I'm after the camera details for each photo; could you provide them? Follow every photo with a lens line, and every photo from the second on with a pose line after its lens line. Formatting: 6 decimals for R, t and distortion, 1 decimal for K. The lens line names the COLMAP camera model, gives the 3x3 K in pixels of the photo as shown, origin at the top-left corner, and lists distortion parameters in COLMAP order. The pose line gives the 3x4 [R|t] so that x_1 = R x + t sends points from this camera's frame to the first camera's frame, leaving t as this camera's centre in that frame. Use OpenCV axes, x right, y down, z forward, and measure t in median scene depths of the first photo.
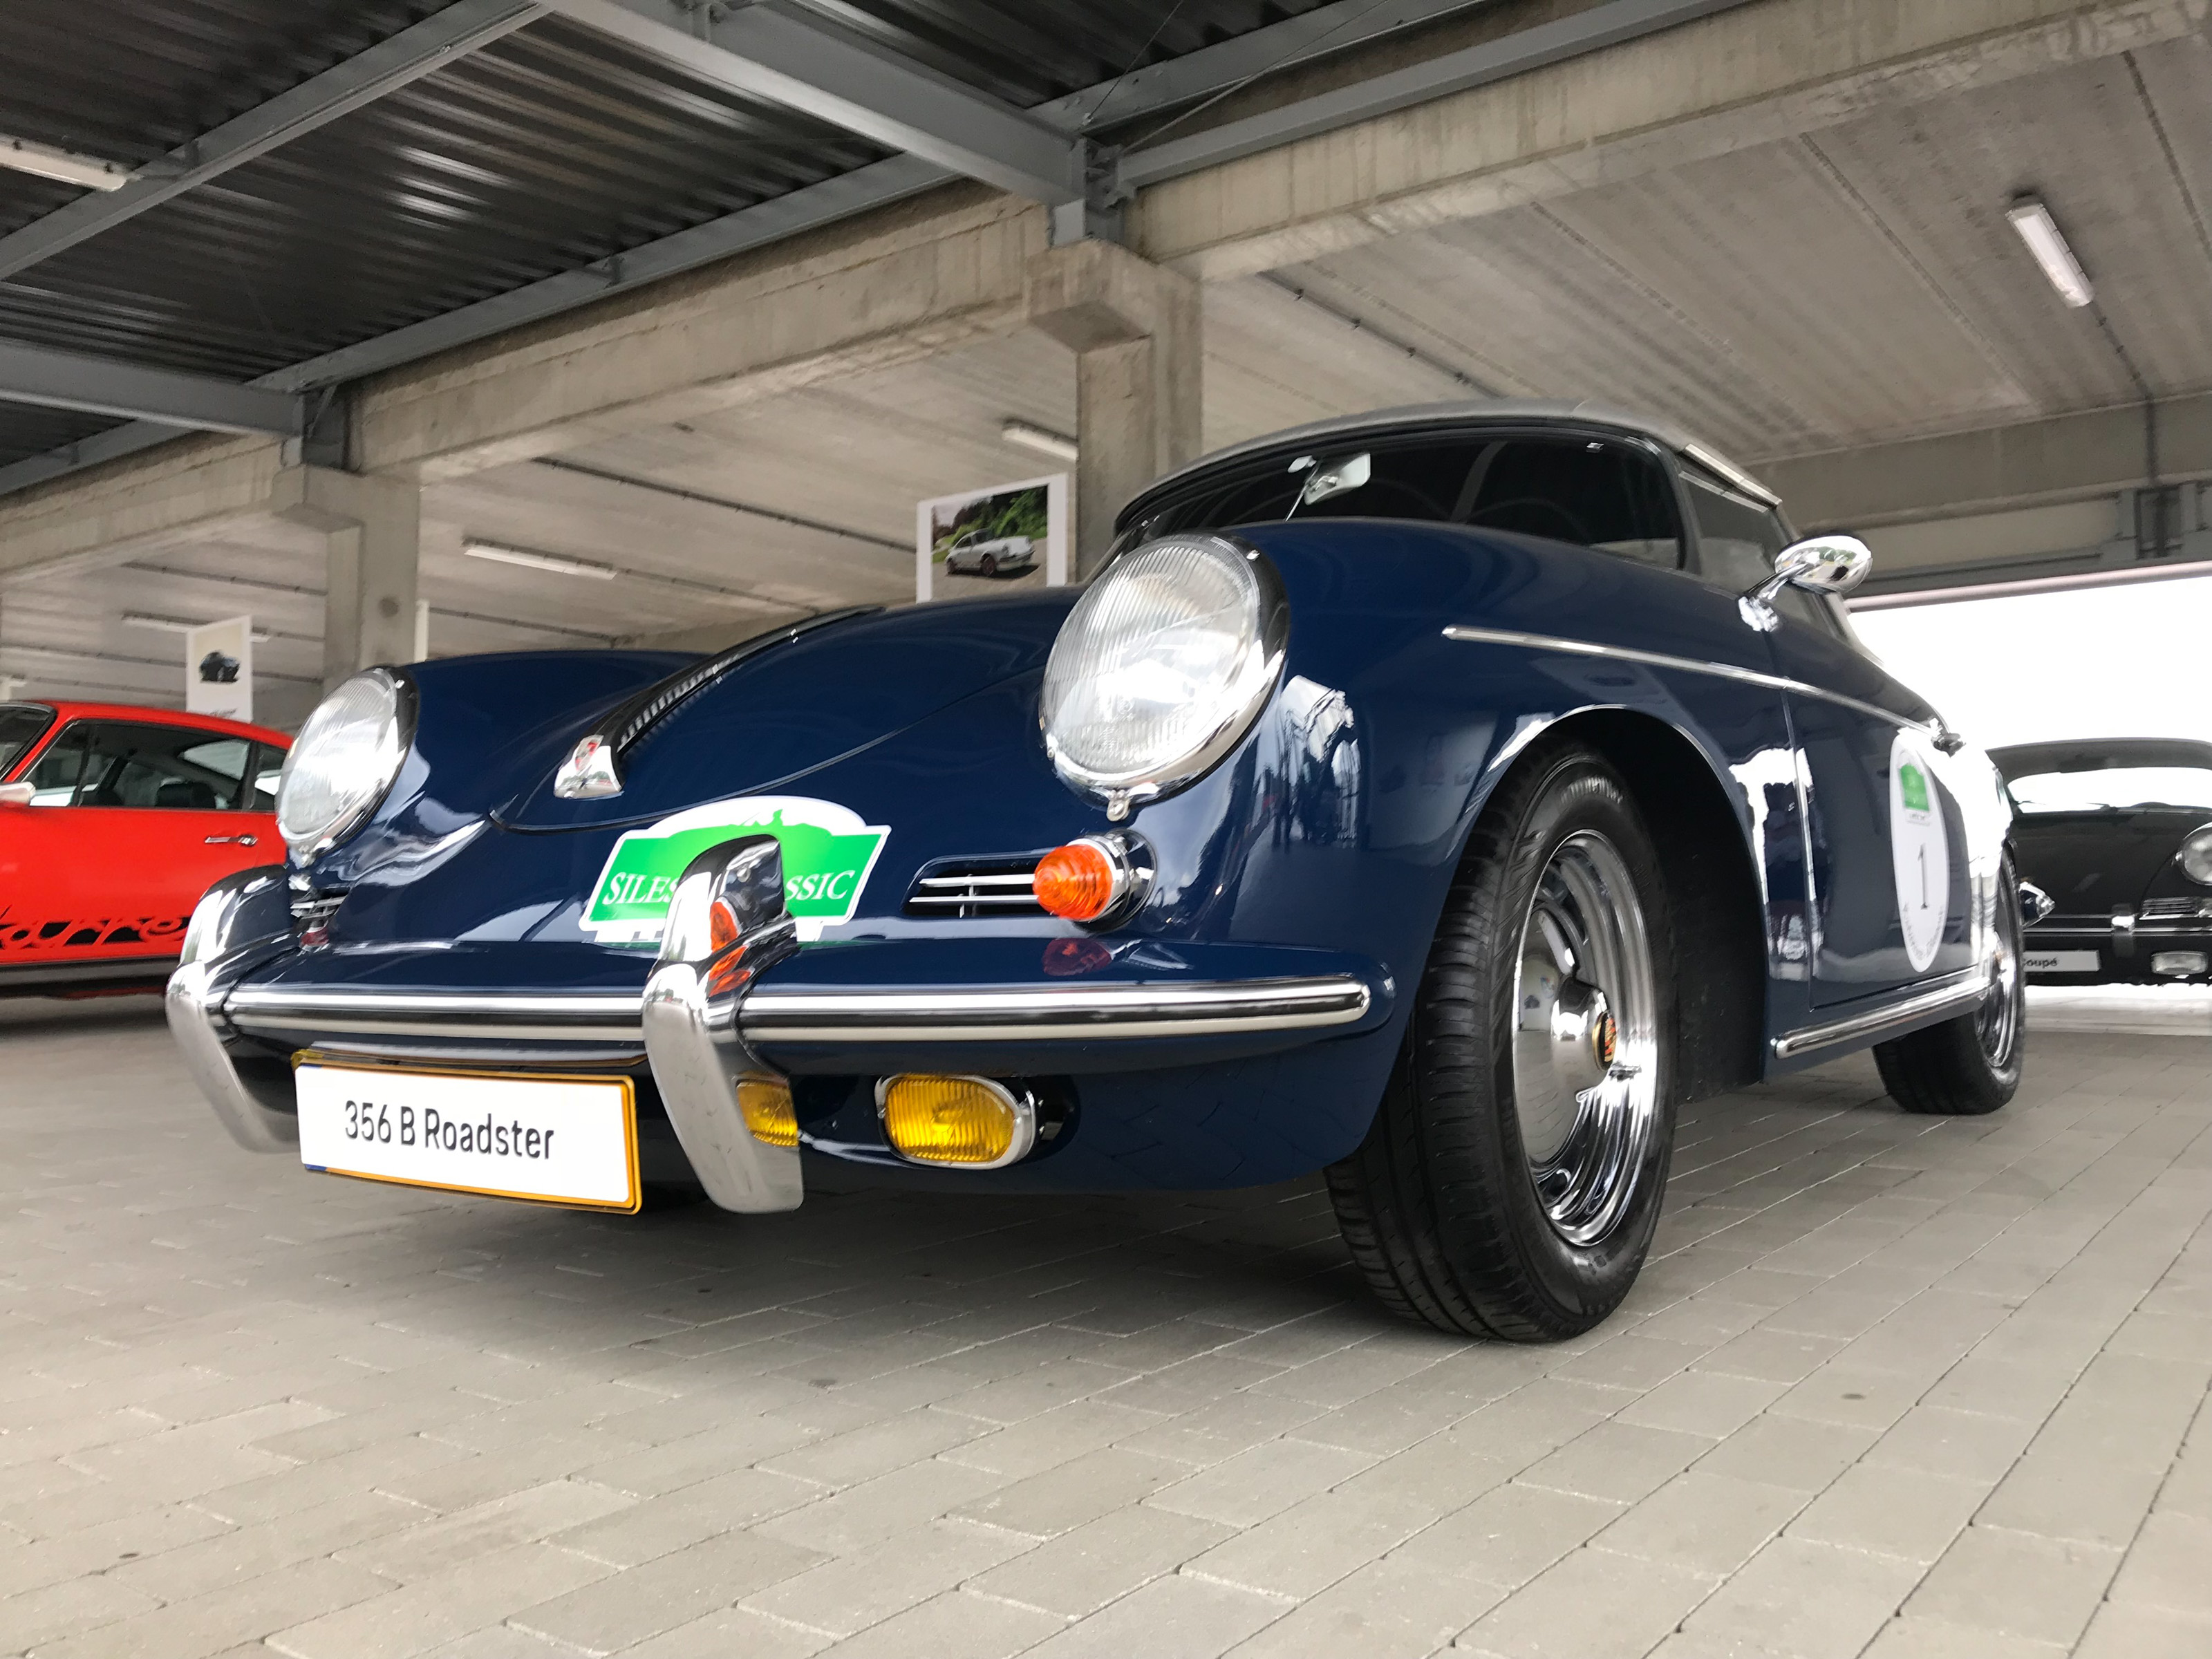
lens RADIAL K [[1841.6, 0, 1102.6], [0, 1841.6, 832.2], [0, 0, 1]] dist [-0.004693, 0.019568]
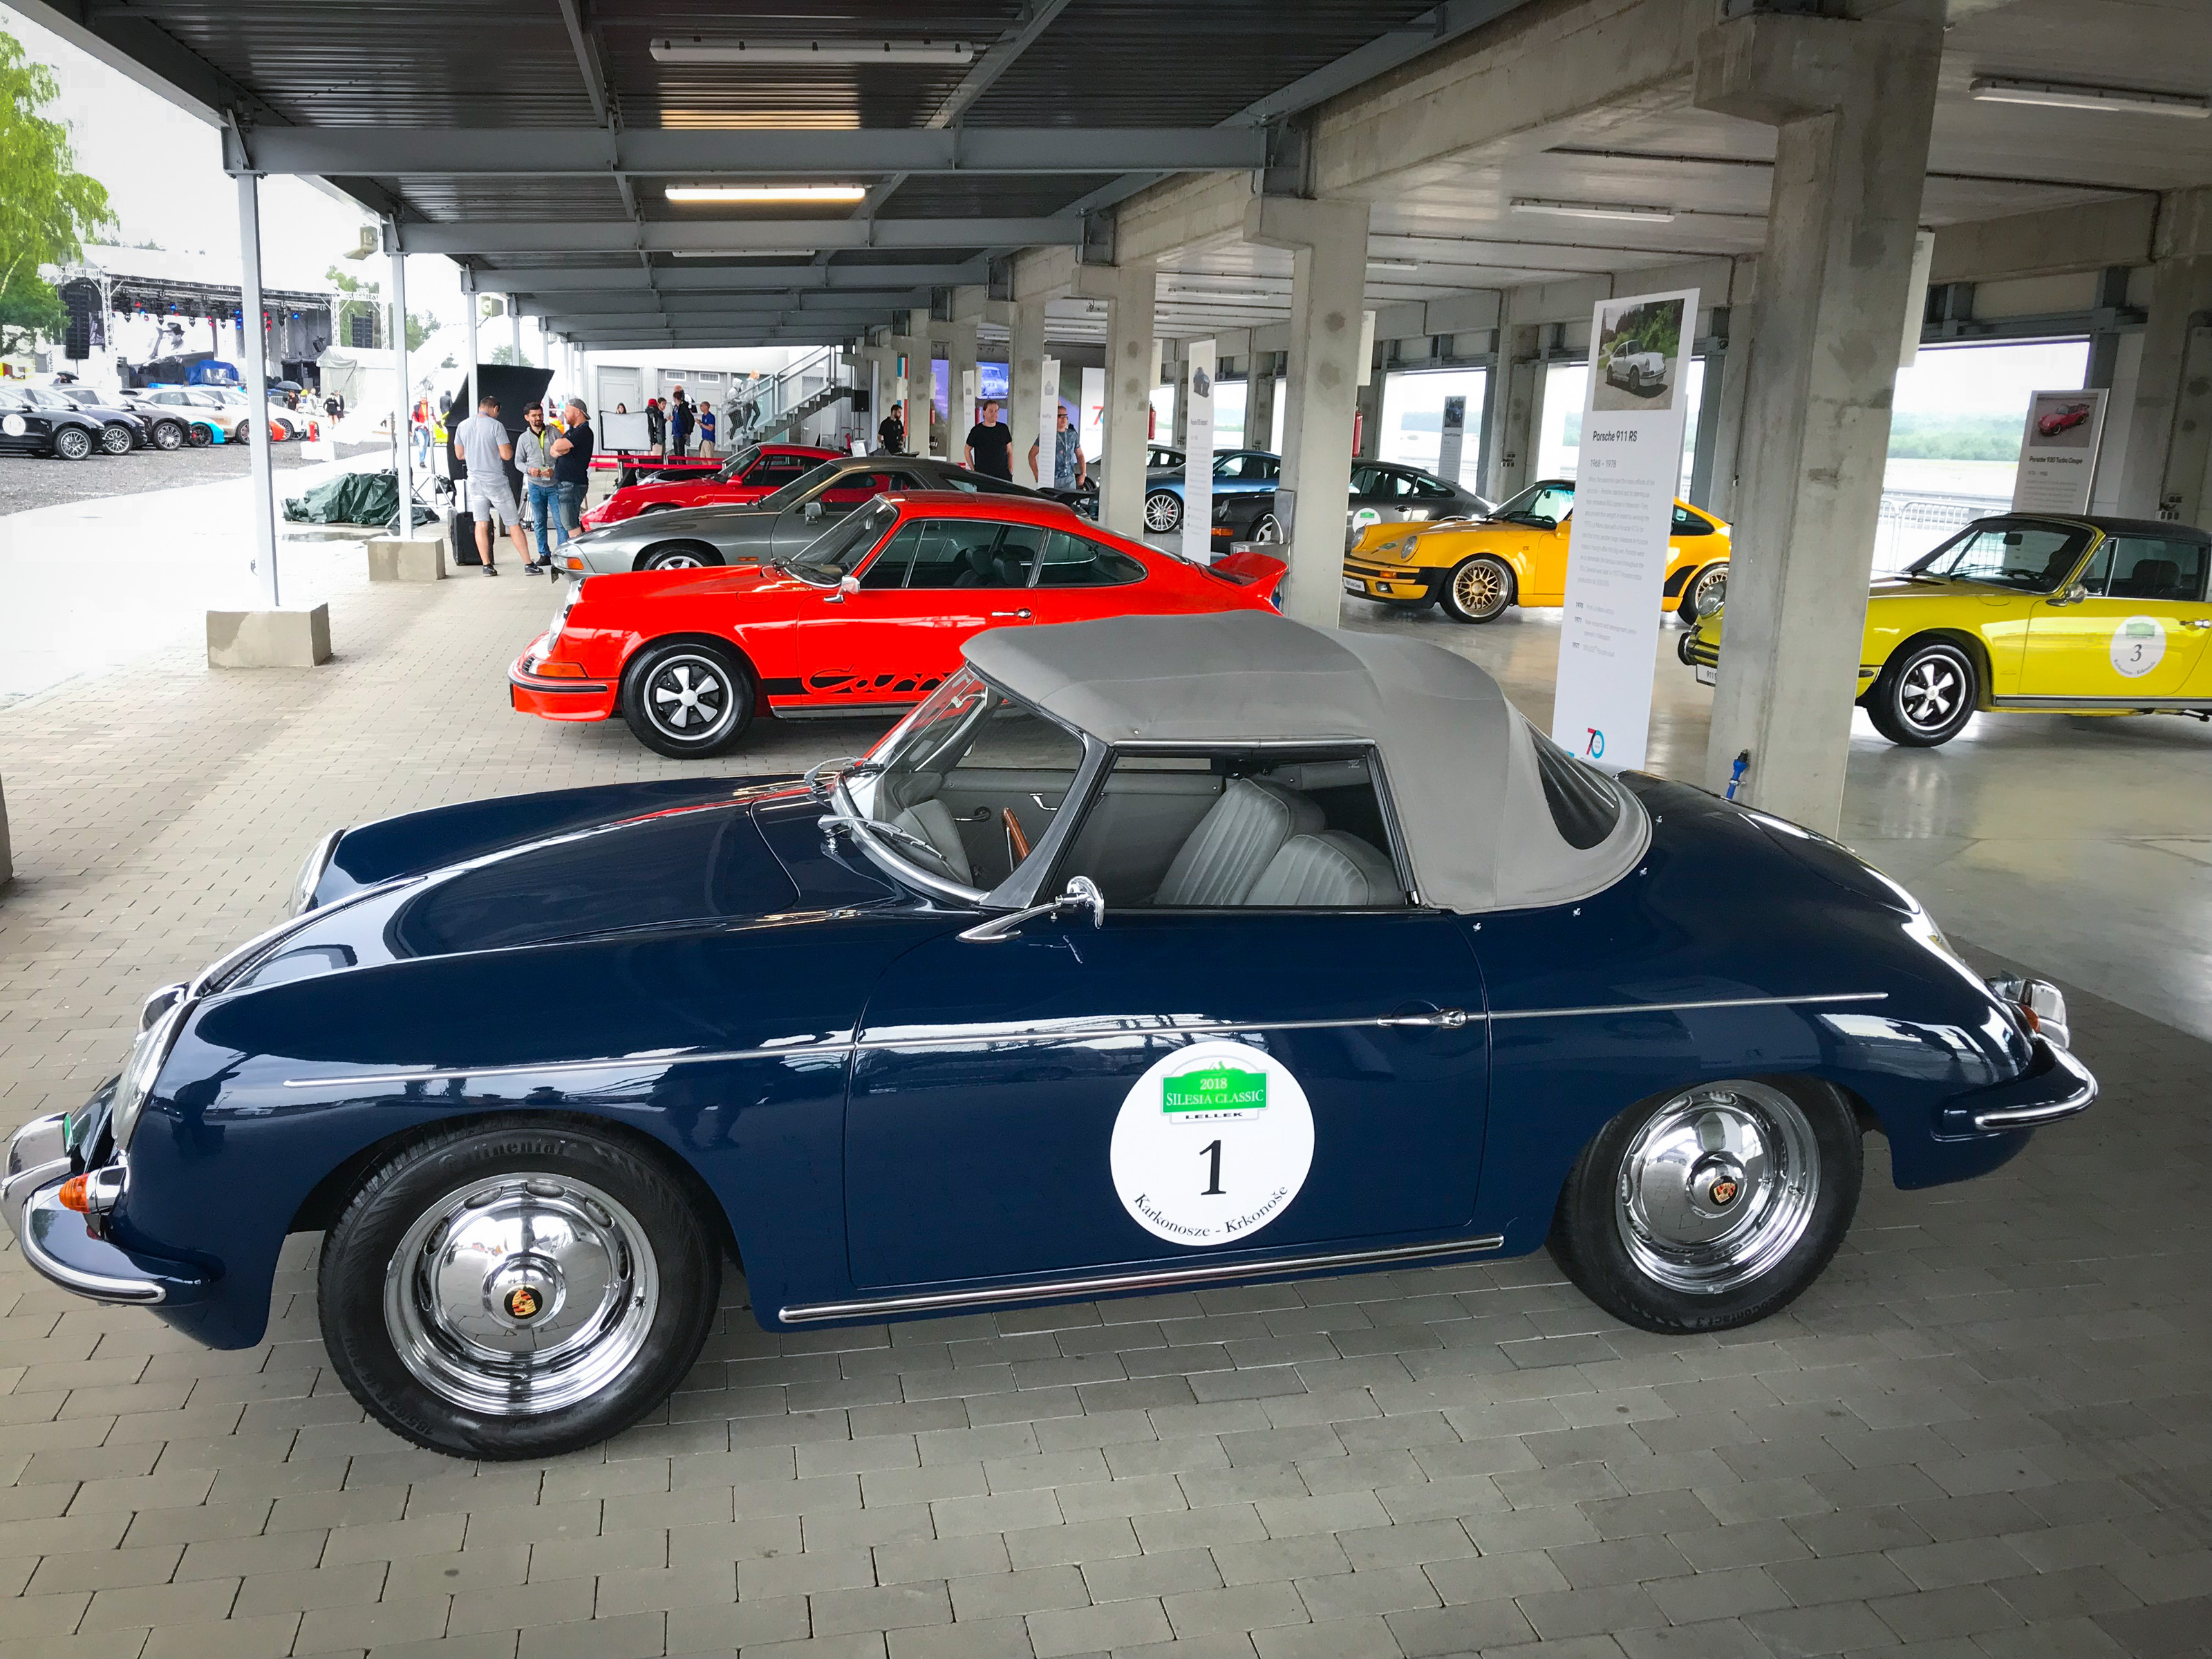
lens RADIAL K [[1841.6, 0, 1098.7], [0, 1841.6, 830.5], [0, 0, 1]] dist [-0.004693, 0.019568]
pose [[0.765661, 0.163494, -0.622120, 0.358446], [-0.003598, 0.968233, 0.250025, -0.153054], [0.643234, -0.189196, 0.741926, 0.049897]]
